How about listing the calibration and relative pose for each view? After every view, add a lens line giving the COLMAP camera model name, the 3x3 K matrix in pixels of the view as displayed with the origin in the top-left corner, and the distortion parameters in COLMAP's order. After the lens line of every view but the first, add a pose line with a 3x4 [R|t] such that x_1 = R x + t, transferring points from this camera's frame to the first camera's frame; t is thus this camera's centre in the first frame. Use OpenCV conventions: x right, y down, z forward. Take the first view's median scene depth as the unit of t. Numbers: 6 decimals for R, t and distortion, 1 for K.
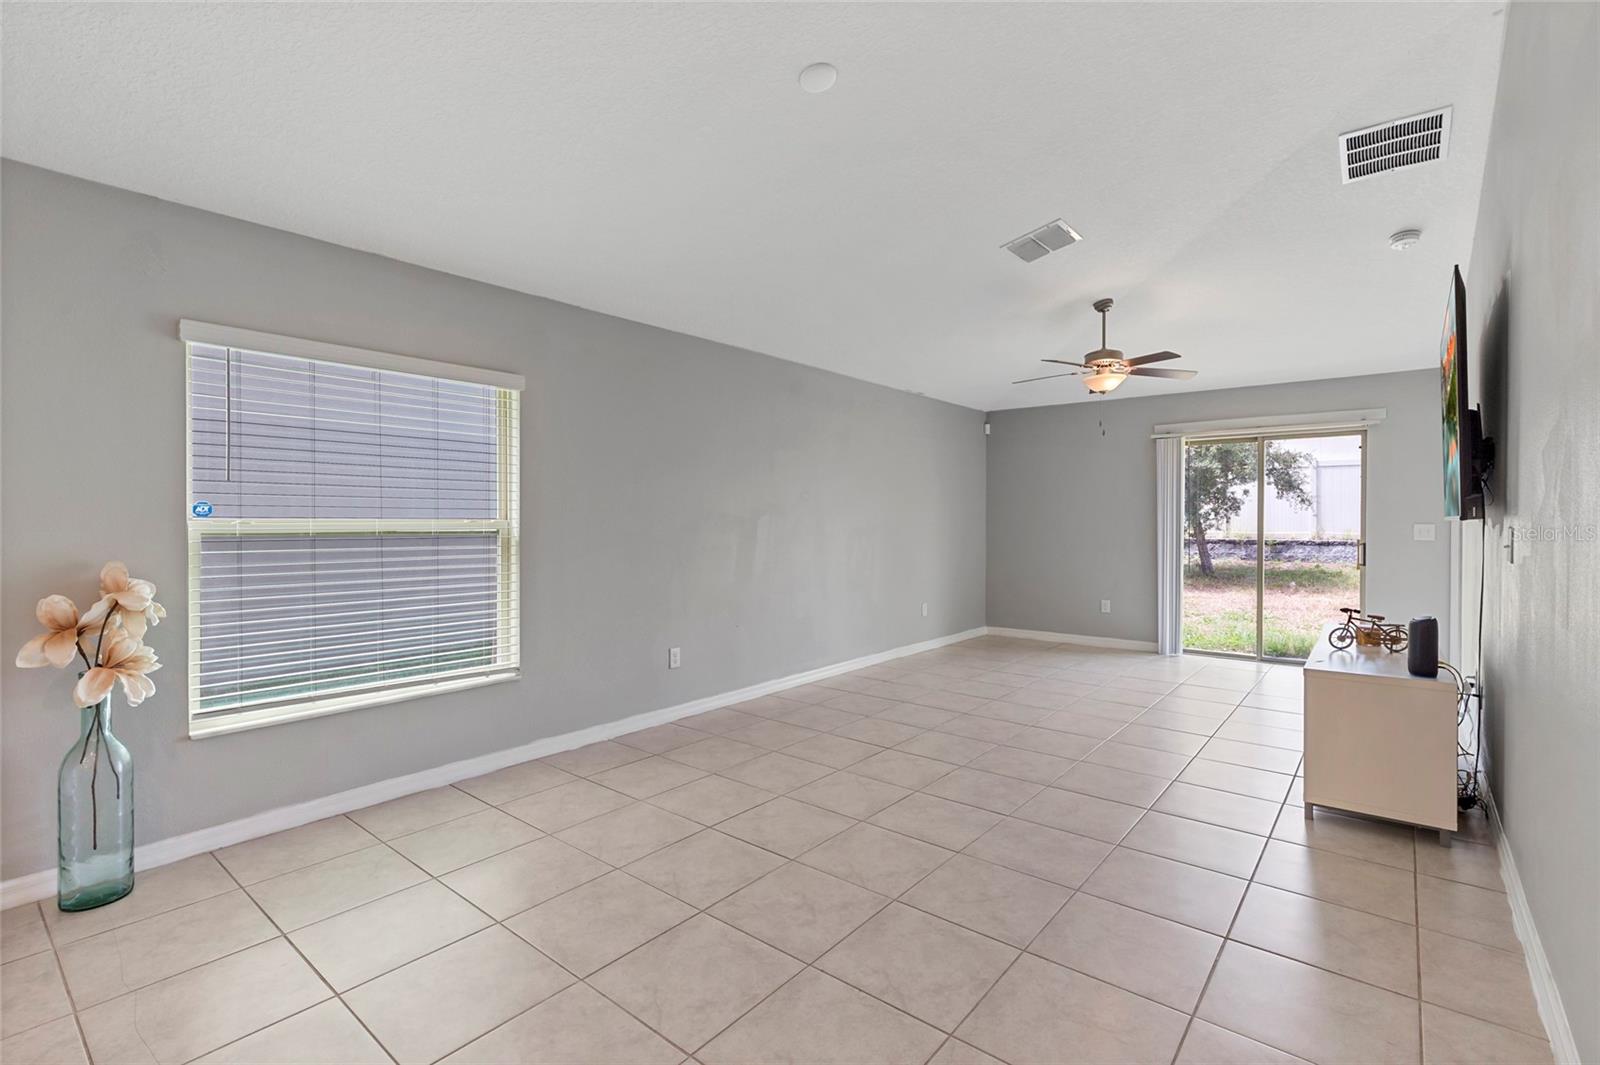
lens RADIAL K [[719.8, 0, 813.9], [0, 719.8, 529.2], [0, 0, 1]] dist [-0.002647, 0.000067]
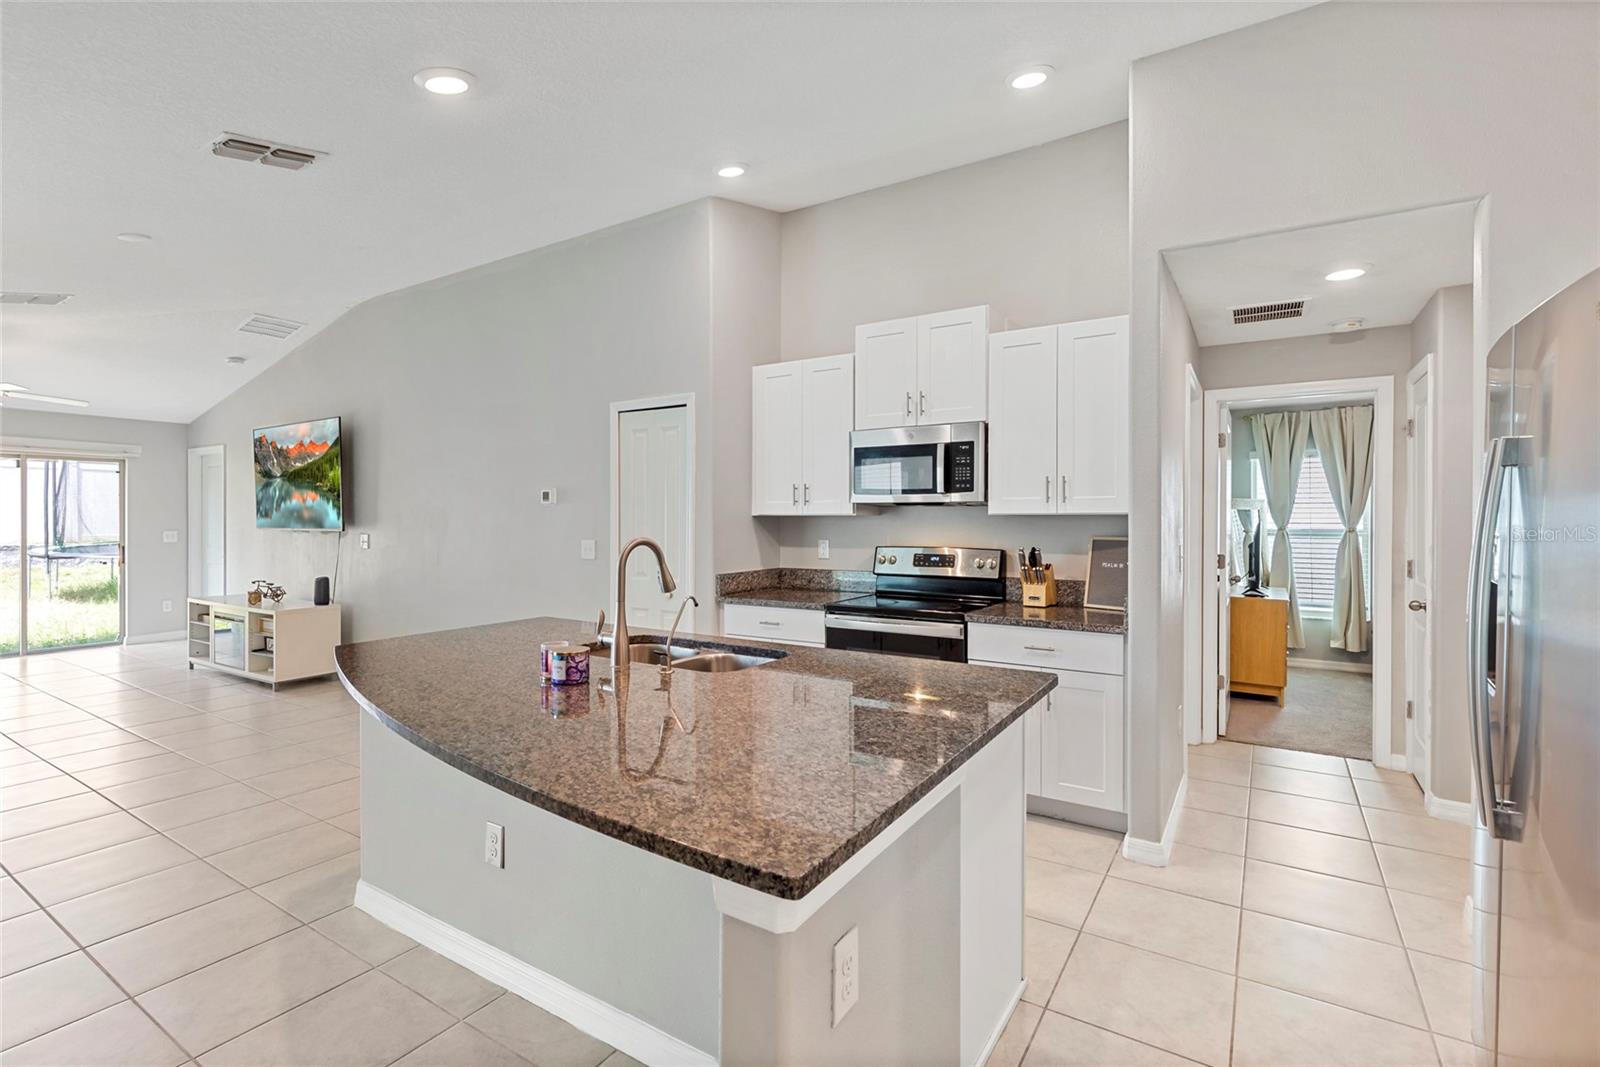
lens RADIAL K [[719.8, 0, 810.9], [0, 719.8, 524.2], [0, 0, 1]] dist [-0.002647, 0.000067]
pose [[-0.127474, -0.003505, 0.991836, -0.626688], [0.008432, 0.999954, 0.004617, -0.014140], [-0.991806, 0.008952, -0.127439, -0.069825]]
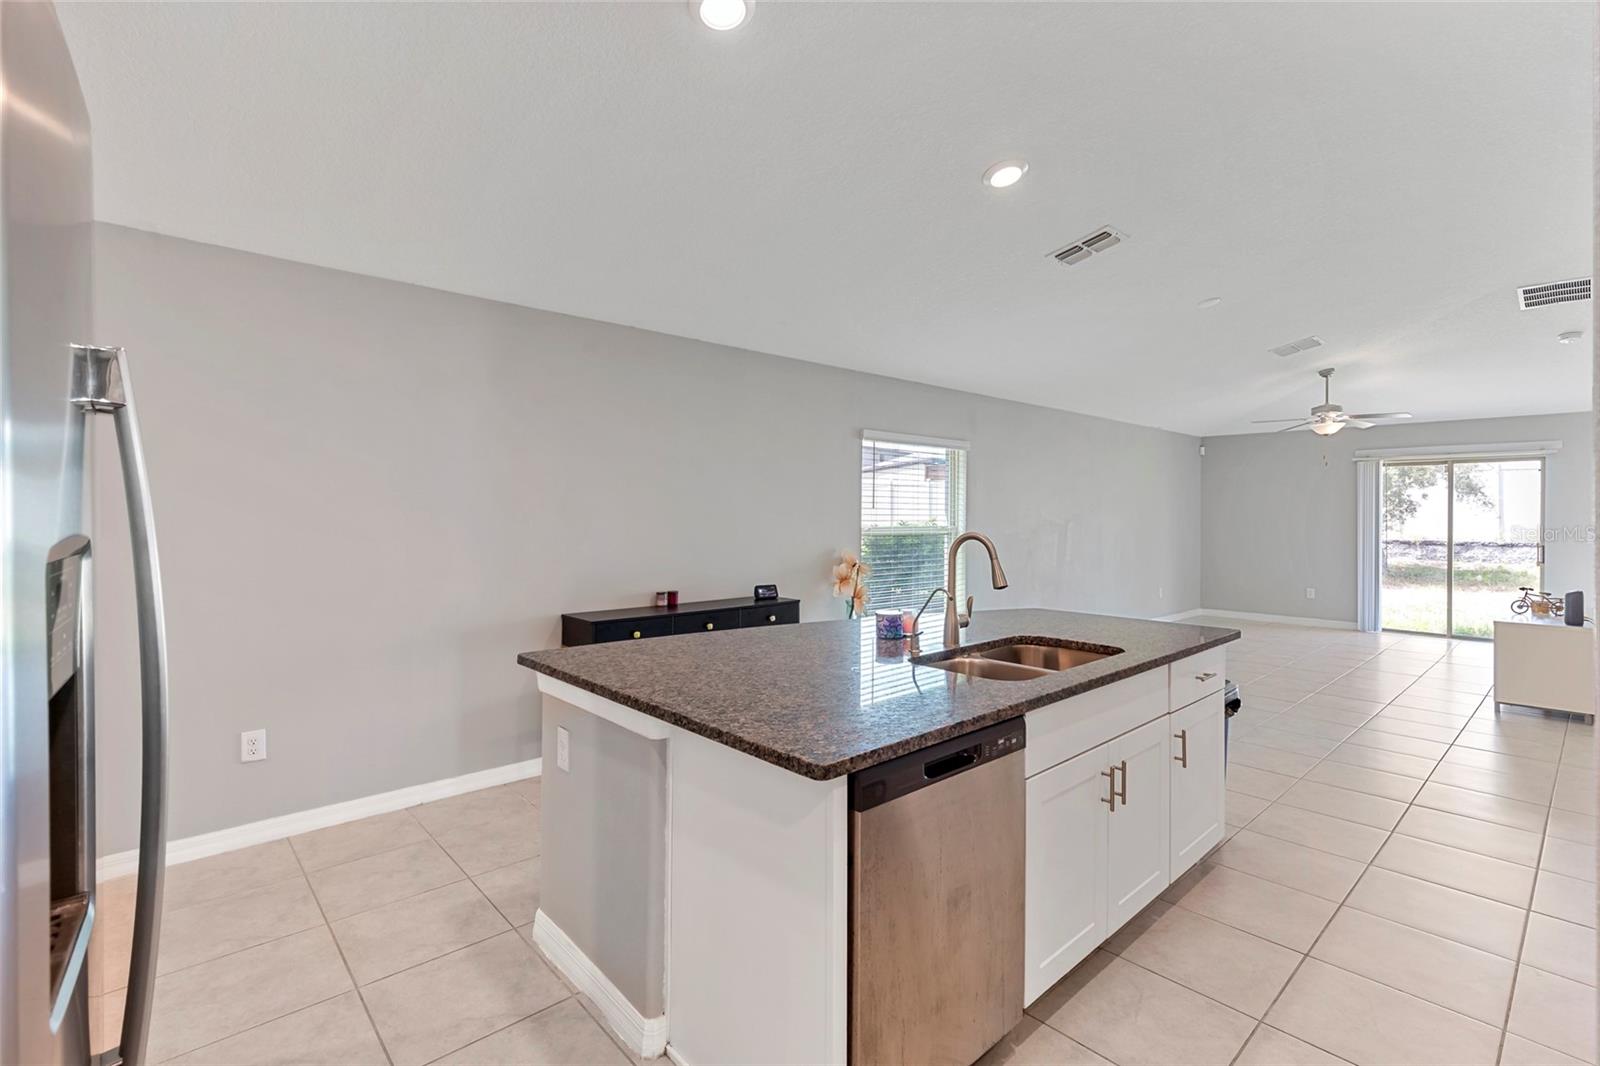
lens RADIAL K [[719.8, 0, 809.3], [0, 719.8, 518.7], [0, 0, 1]] dist [-0.002647, 0.000067]
pose [[0.988127, 0.004450, -0.153572, -0.291888], [-0.005615, 0.999959, -0.007156, -0.010665], [0.153534, 0.007933, 0.988112, -0.411226]]
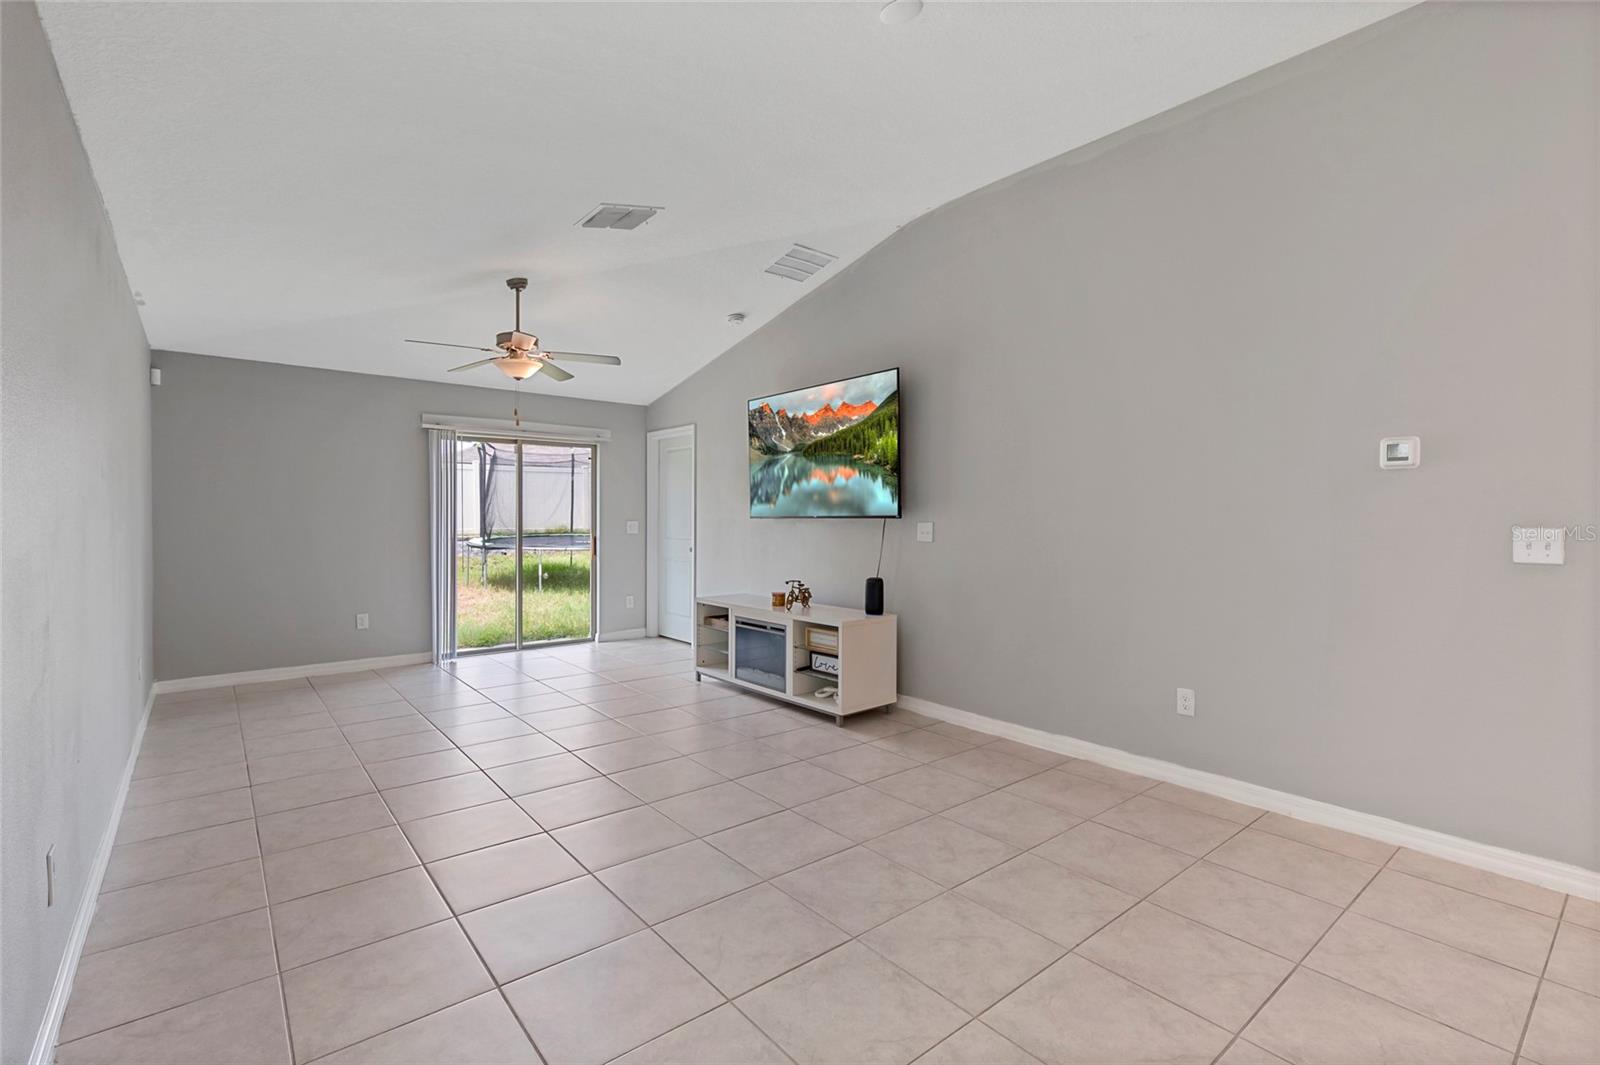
lens RADIAL K [[719.8, 0, 810.8], [0, 719.8, 518.7], [0, 0, 1]] dist [-0.002647, 0.000067]
pose [[0.195347, 0.000276, 0.980734, -0.336198], [0.011731, 0.999928, -0.002618, -0.003181], [-0.980664, 0.012016, 0.195329, 0.359249]]
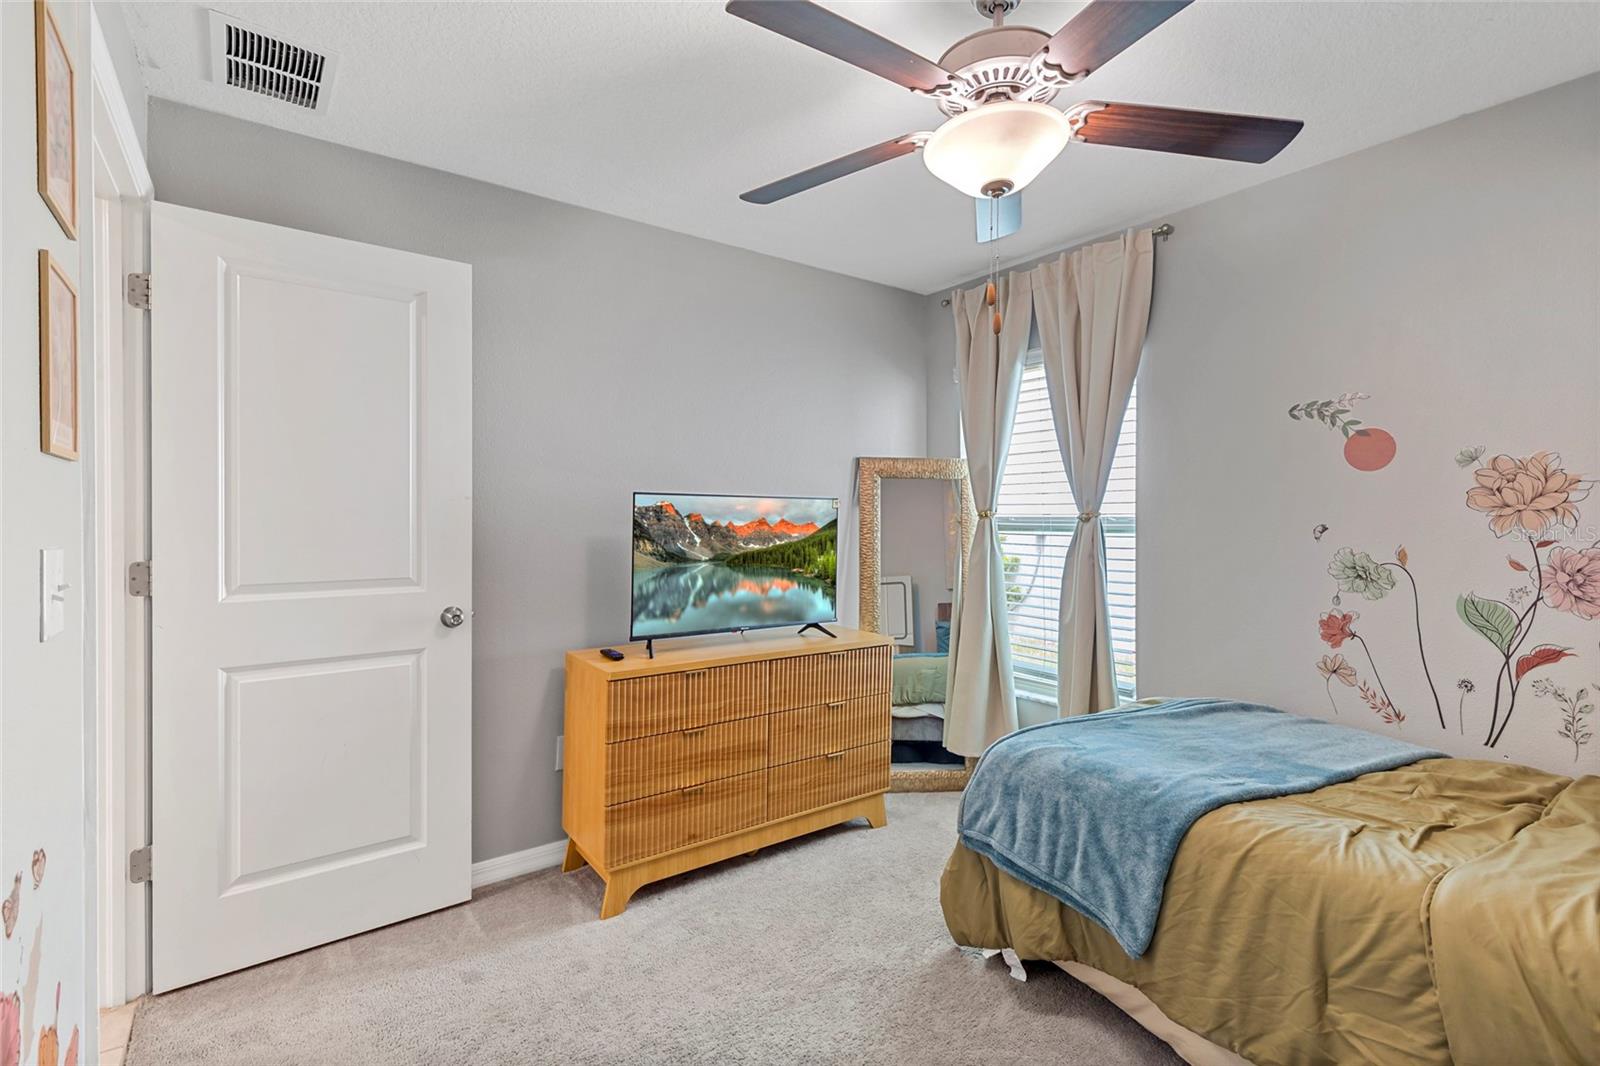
lens RADIAL K [[719.8, 0, 805.5], [0, 719.8, 530.5], [0, 0, 1]] dist [-0.002647, 0.000067]
pose [[-0.944195, -0.001444, 0.329385, 0.121587], [0.001772, 0.999954, 0.009464, -0.122592], [-0.329383, 0.009519, -0.944148, 1.237836]]
